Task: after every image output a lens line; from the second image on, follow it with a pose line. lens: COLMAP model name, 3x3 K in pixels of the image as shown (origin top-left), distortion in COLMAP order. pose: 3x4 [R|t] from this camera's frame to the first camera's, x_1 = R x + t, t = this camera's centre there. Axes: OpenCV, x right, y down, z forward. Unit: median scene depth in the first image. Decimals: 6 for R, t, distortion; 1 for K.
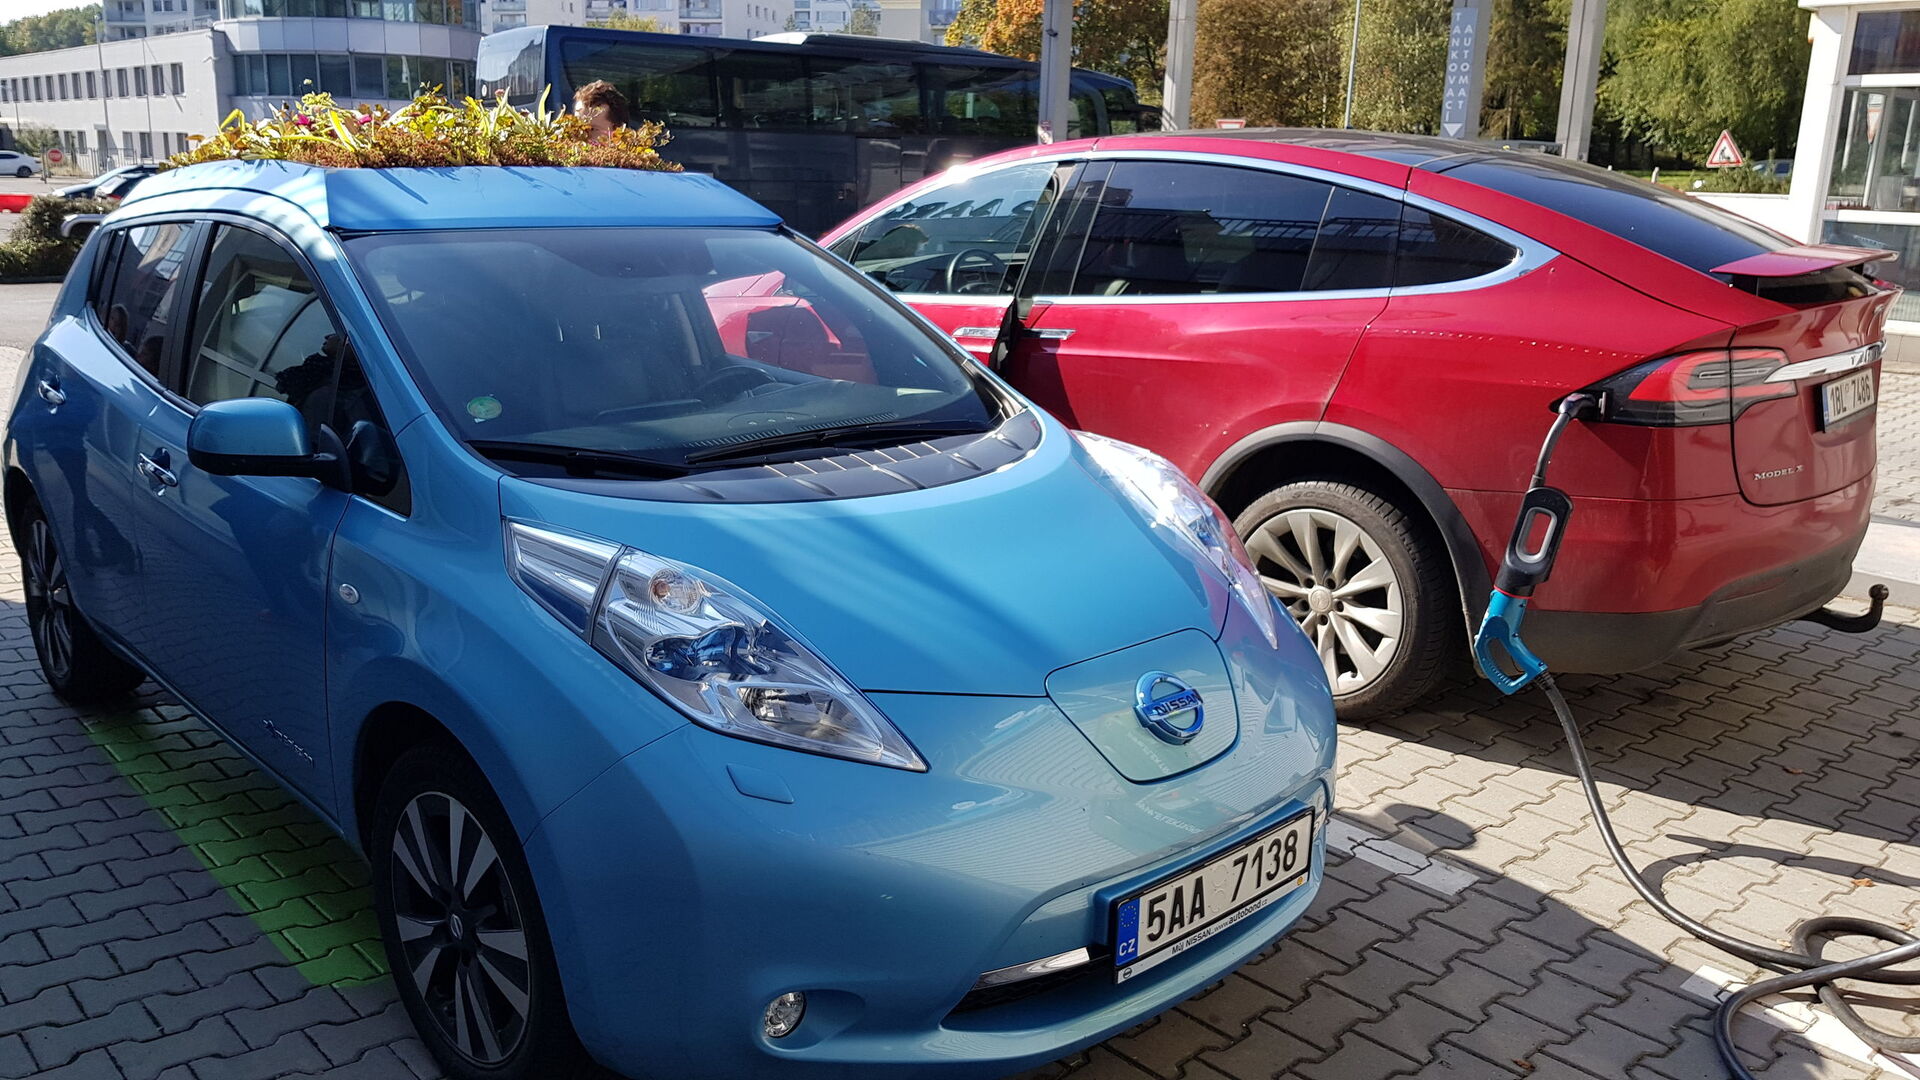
lens RADIAL K [[1501.2, 0, 944.6], [0, 1501.2, 540.8], [0, 0, 1]] dist [0.102017, -0.169937]
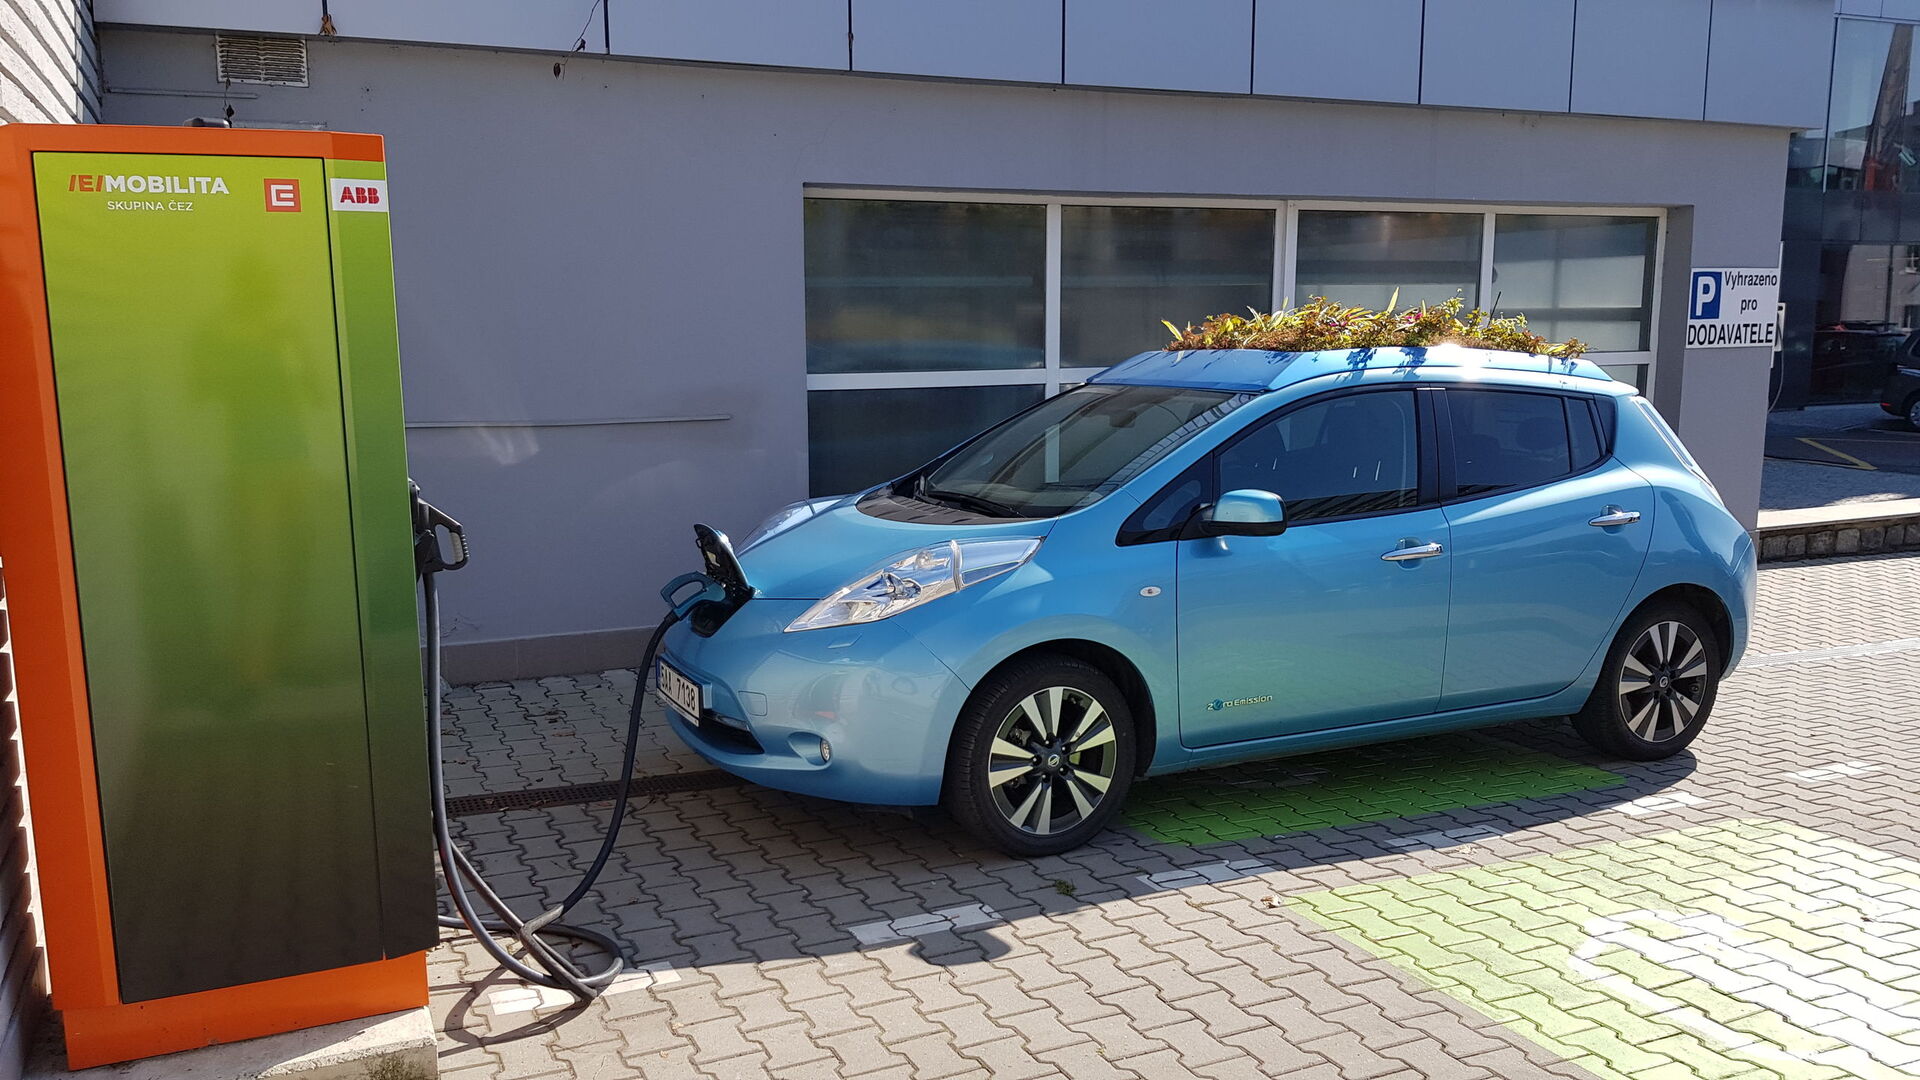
lens RADIAL K [[1501.2, 0, 944.6], [0, 1501.2, 540.8], [0, 0, 1]] dist [0.102017, -0.169937]
pose [[-0.313306, 0.111396, -0.943096, 0.080306], [-0.235280, 0.953029, 0.190732, -0.017628], [0.920045, 0.281649, -0.272381, 0.074681]]
